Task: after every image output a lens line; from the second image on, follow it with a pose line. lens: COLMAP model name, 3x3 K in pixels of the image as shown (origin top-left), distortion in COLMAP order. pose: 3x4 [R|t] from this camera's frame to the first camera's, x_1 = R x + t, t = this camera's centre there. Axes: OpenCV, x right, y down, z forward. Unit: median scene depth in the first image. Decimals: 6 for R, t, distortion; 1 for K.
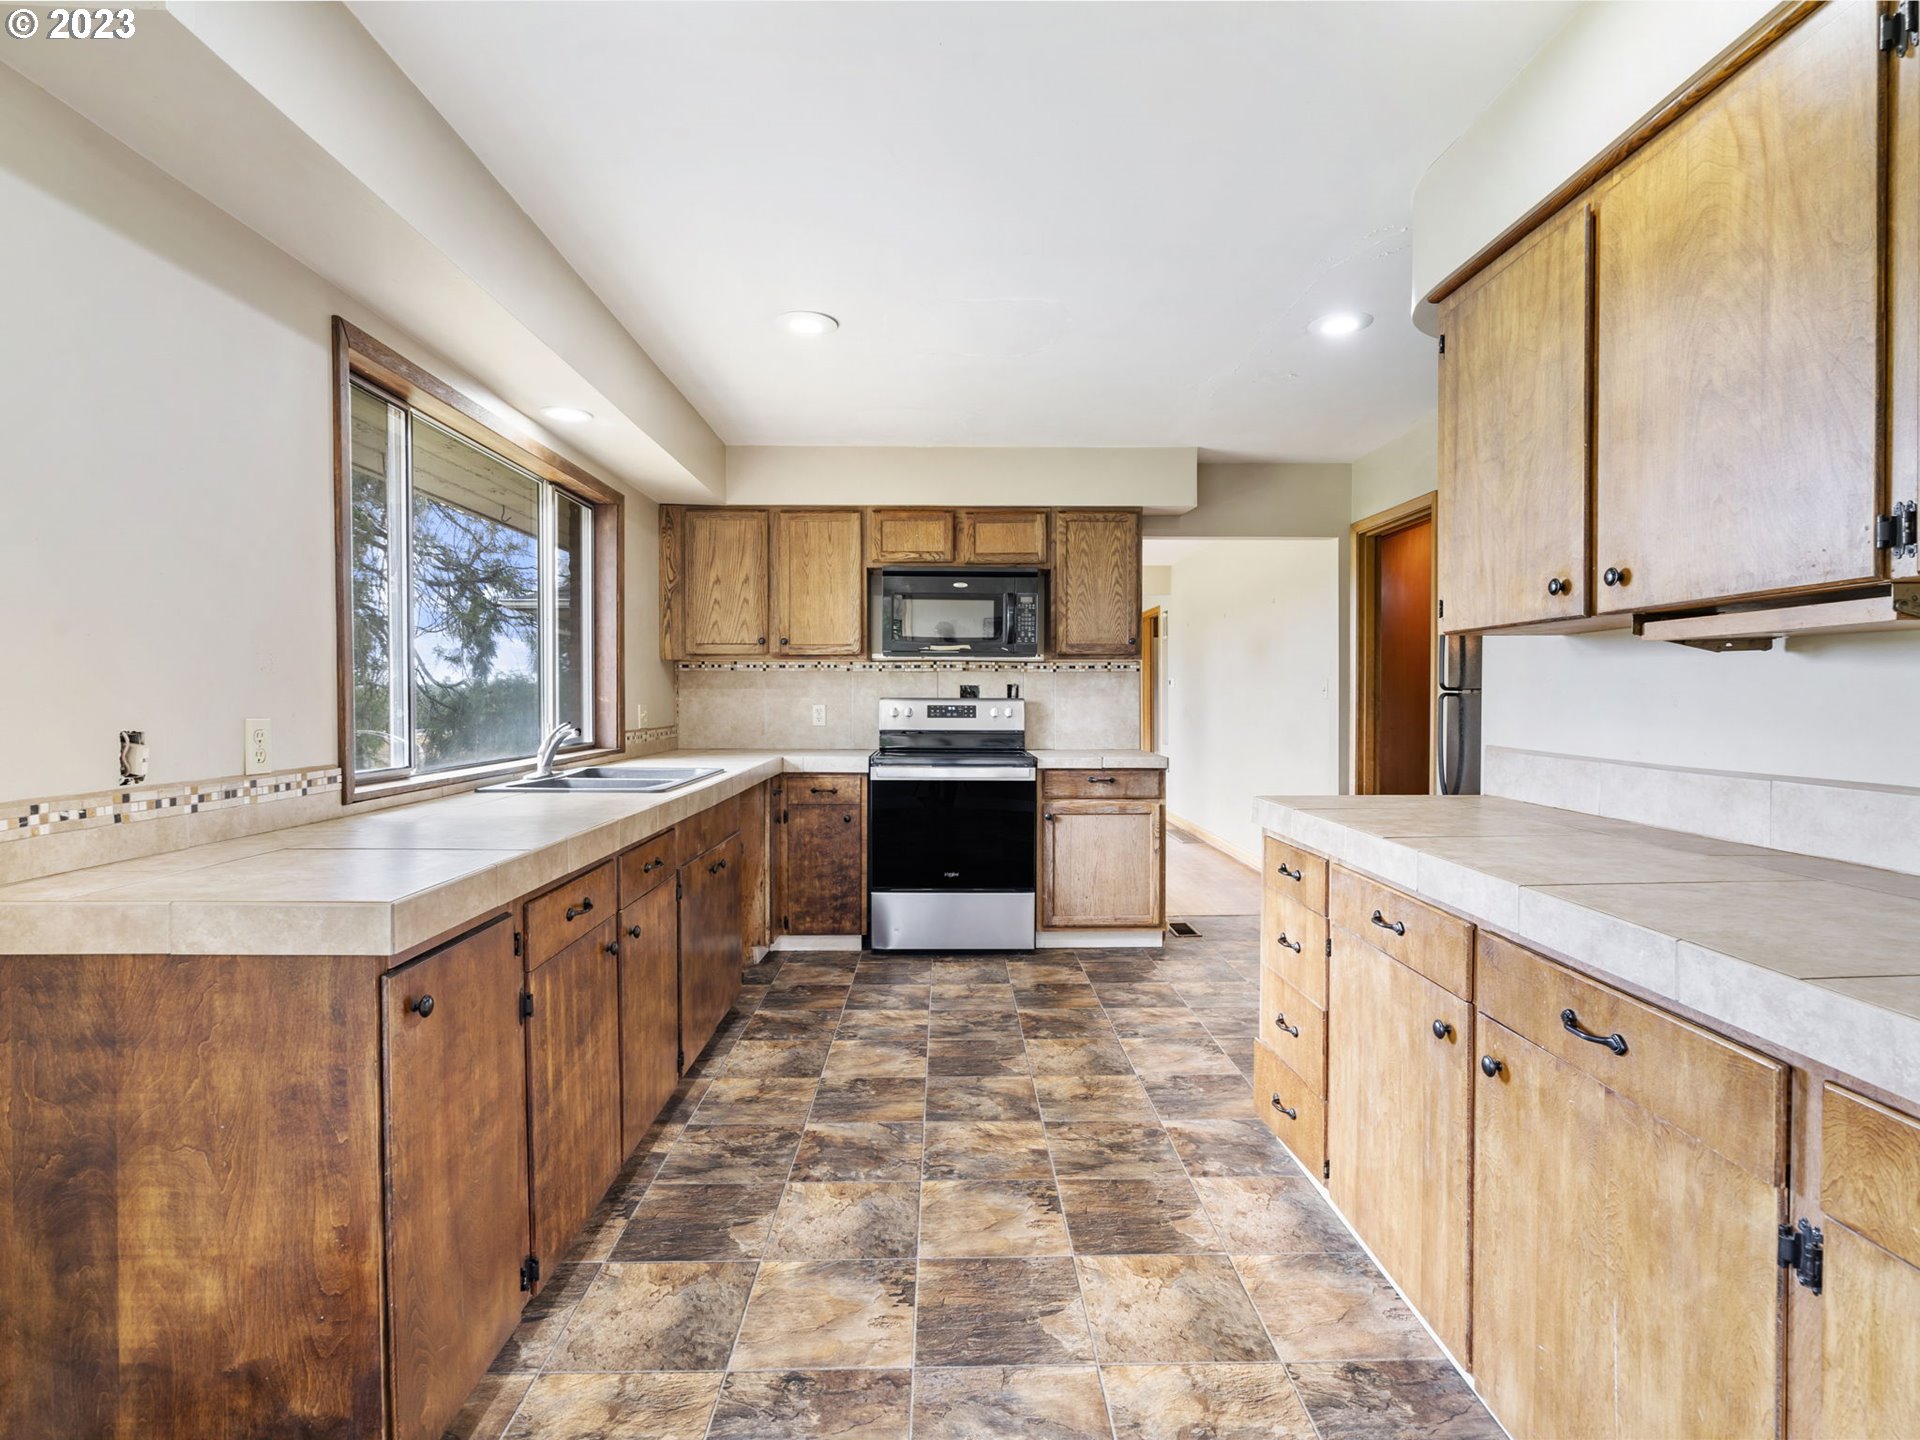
lens RADIAL K [[973.0, 0, 958.4], [0, 973.0, 711.7], [0, 0, 1]] dist [-0.005188, 0.002261]
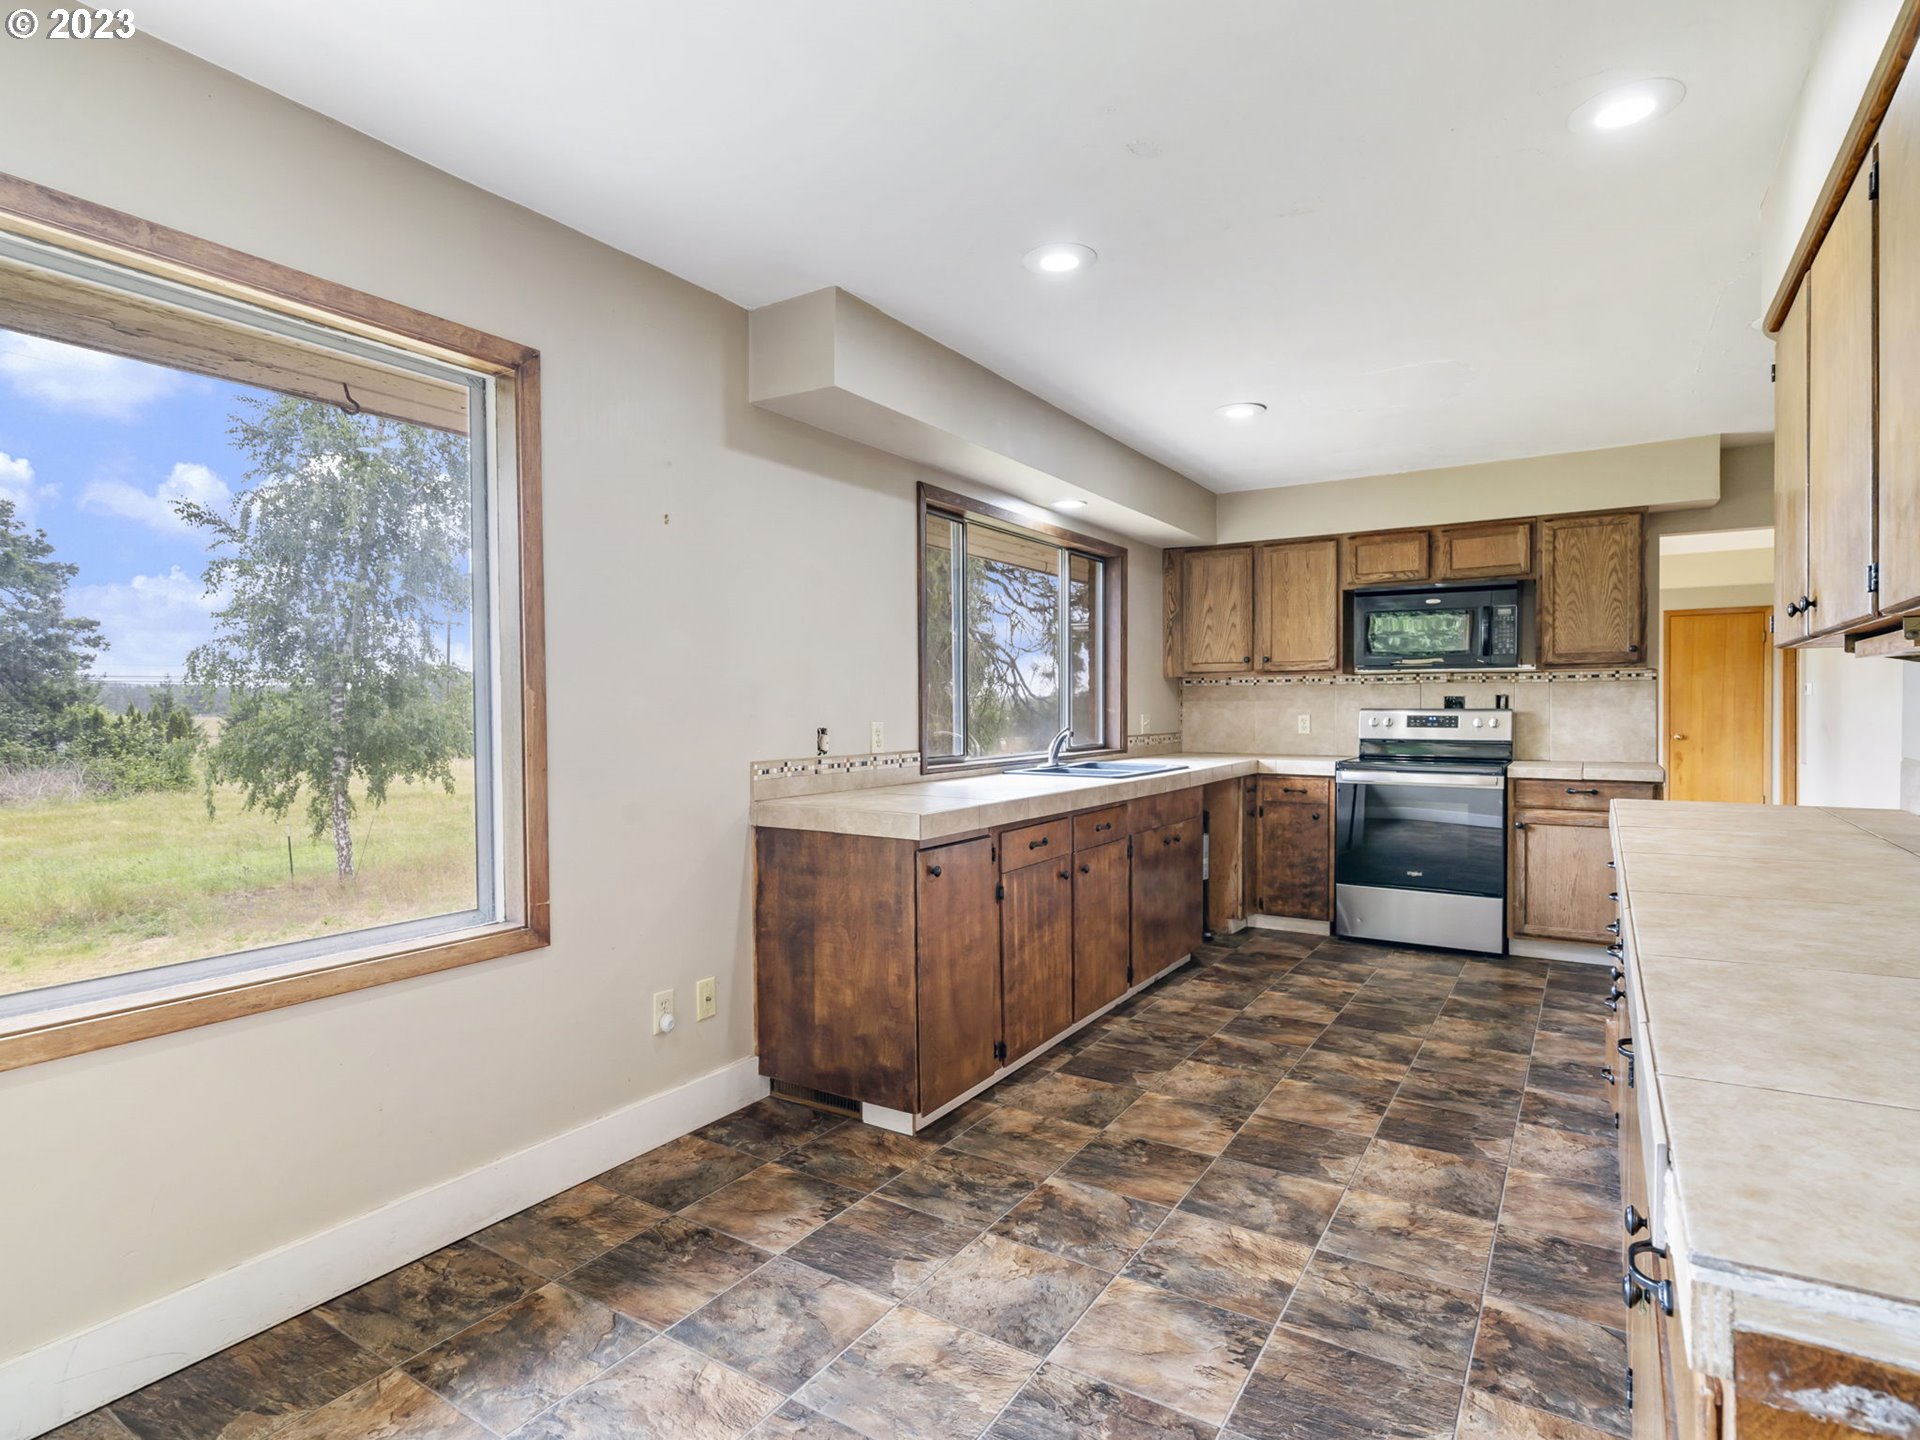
lens RADIAL K [[1010.7, 0, 957.6], [0, 1010.7, 723.8], [0, 0, 1]] dist [-0.002112, 0.002108]
pose [[0.834842, 0.005883, -0.550459, 0.263574], [-0.004871, 0.999983, 0.003300, 0.001754], [0.550469, -0.000074, 0.834856, -0.292049]]
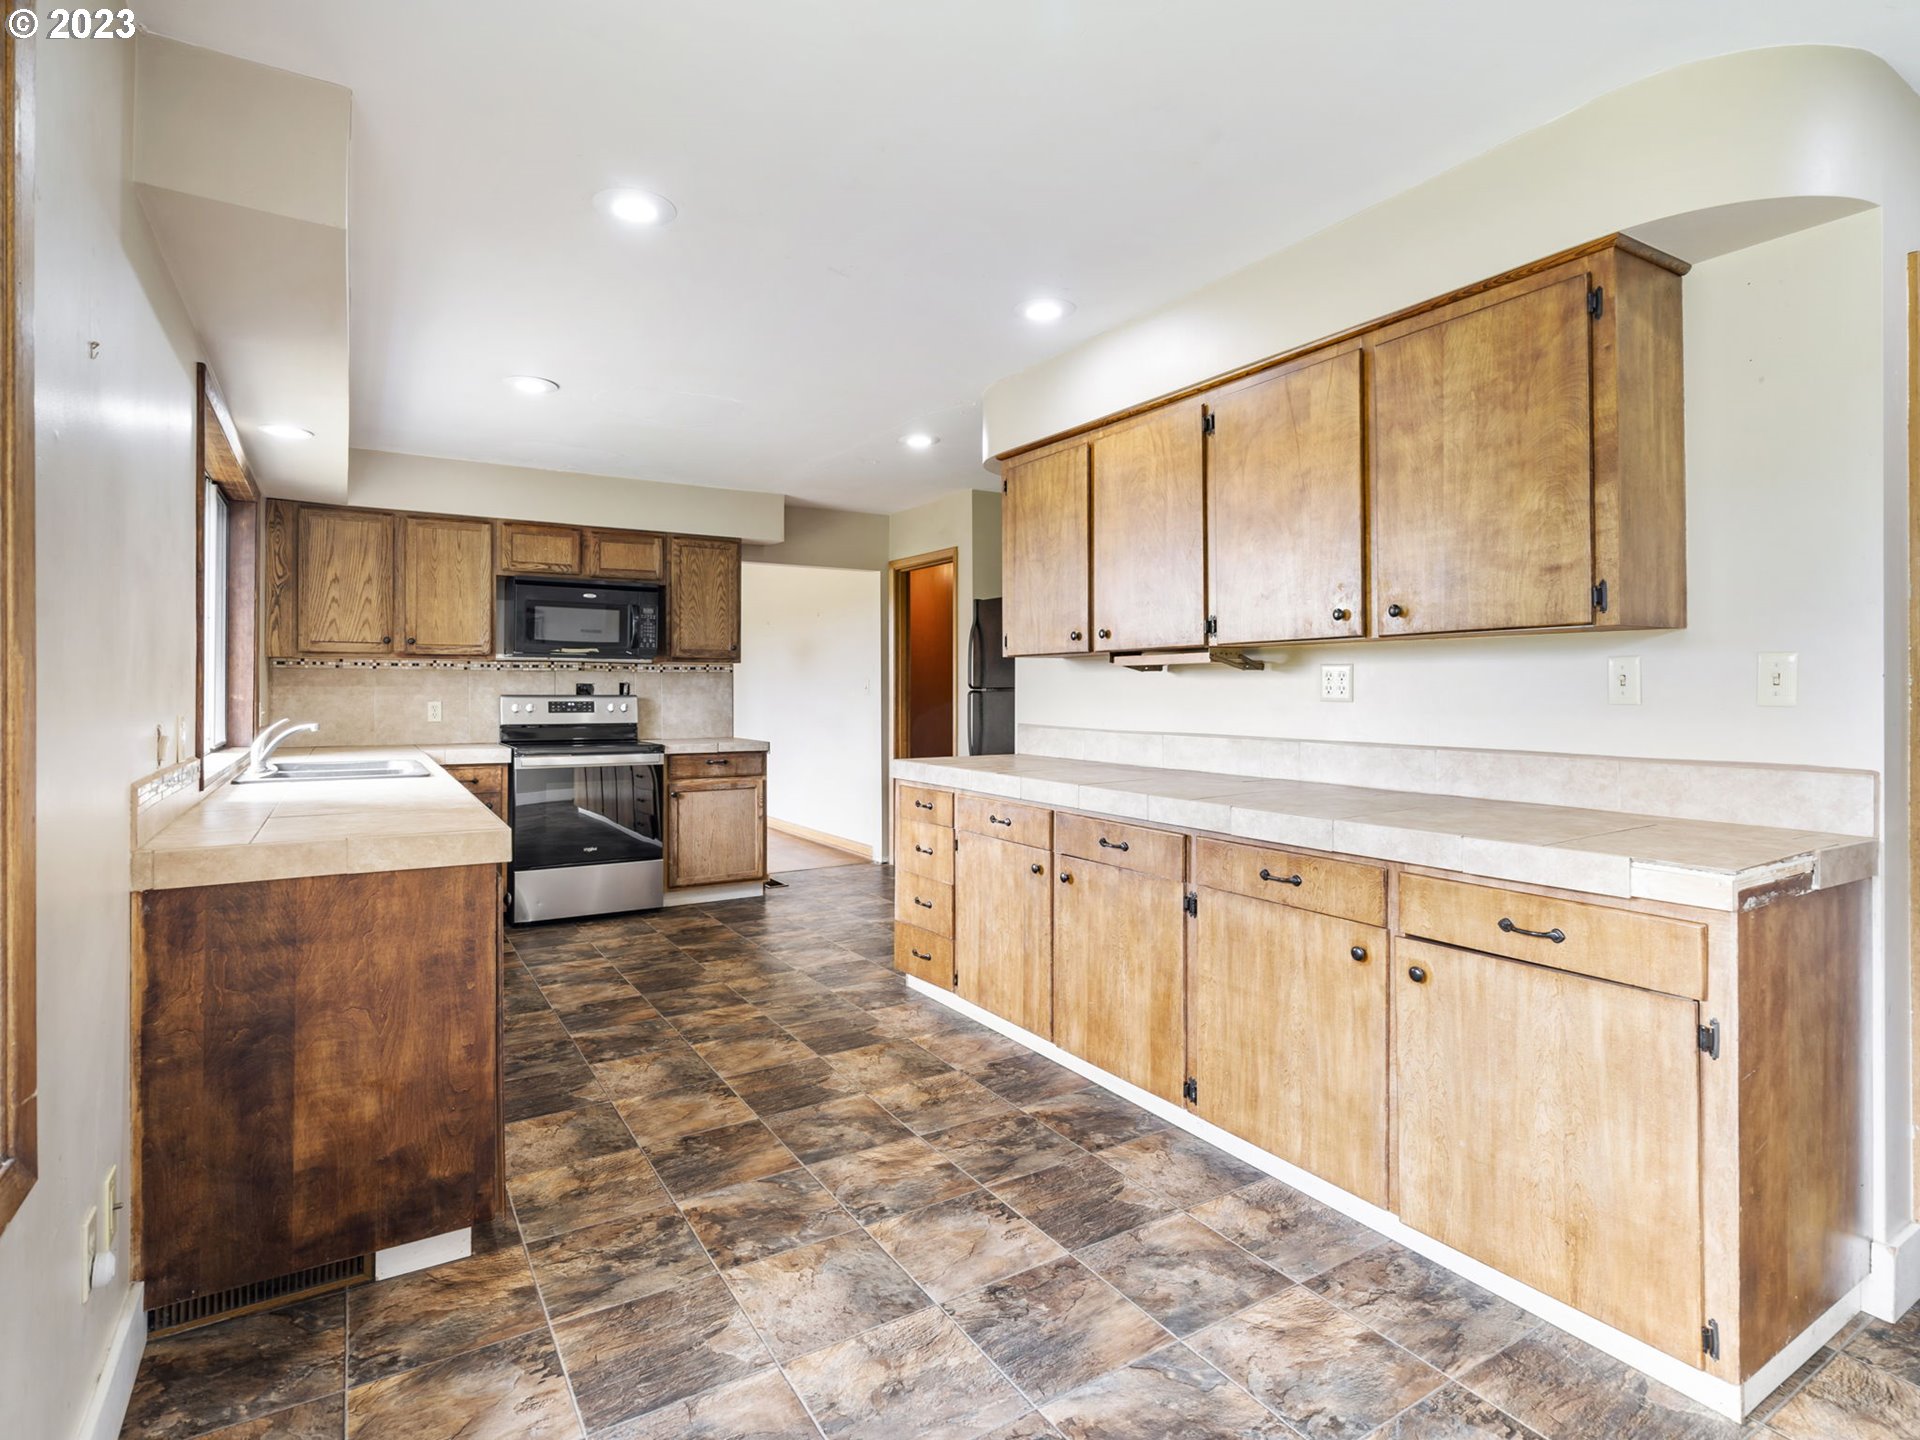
lens RADIAL K [[984.5, 0, 959.5], [0, 984.5, 688.4], [0, 0, 1]] dist [-0.032556, 0.025229]
pose [[0.857541, 0.000857, 0.514415, -0.326658], [0.009109, 0.999817, -0.016850, 0.002200], [-0.514335, 0.019135, 0.857376, -0.306092]]
